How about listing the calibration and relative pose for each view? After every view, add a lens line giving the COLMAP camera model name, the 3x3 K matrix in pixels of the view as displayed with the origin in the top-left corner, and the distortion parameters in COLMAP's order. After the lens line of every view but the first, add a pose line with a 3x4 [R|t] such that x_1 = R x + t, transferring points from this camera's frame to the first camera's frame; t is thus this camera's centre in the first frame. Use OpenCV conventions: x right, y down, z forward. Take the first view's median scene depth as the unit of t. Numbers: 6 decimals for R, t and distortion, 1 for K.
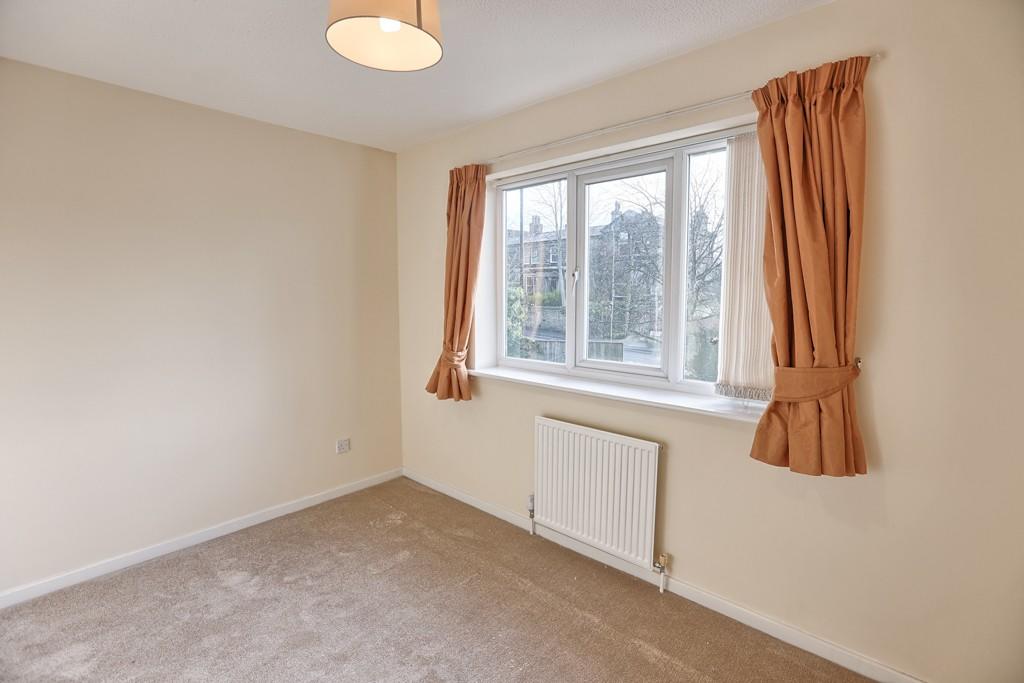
lens RADIAL K [[463.8, 0, 513.6], [0, 463.8, 344.3], [0, 0, 1]] dist [-0.002191, 0.000361]
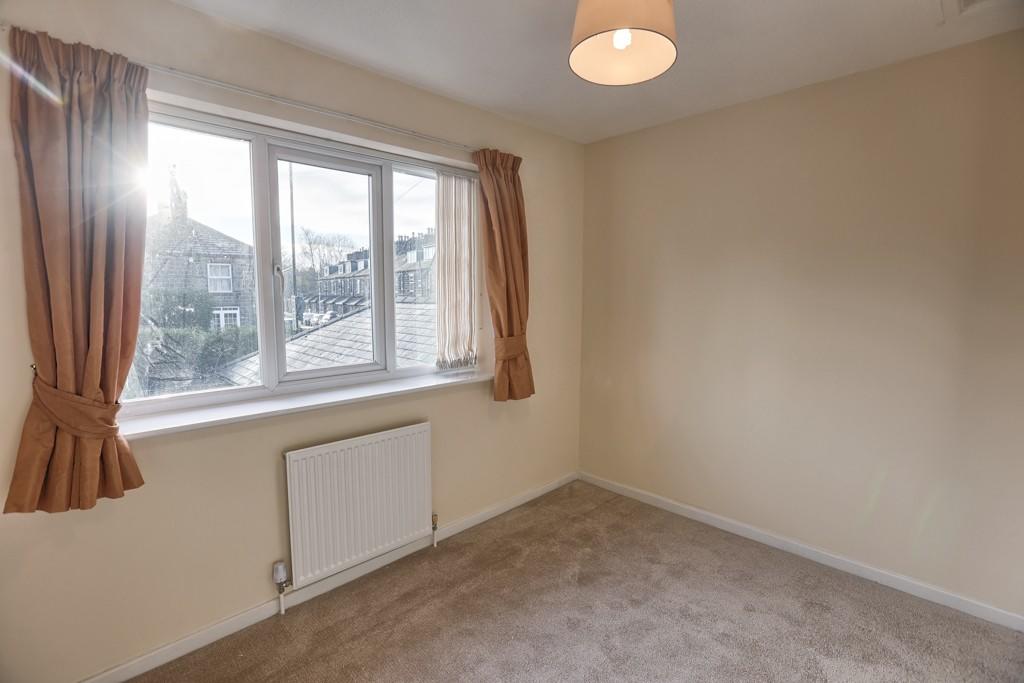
lens RADIAL K [[463.8, 0, 514.5], [0, 463.8, 345.1], [0, 0, 1]] dist [-0.002191, 0.000361]
pose [[0.107777, -0.113006, 0.987732, -0.752095], [0.116395, 0.988121, 0.100350, -0.061590], [-0.987338, 0.104151, 0.119650, 0.610799]]
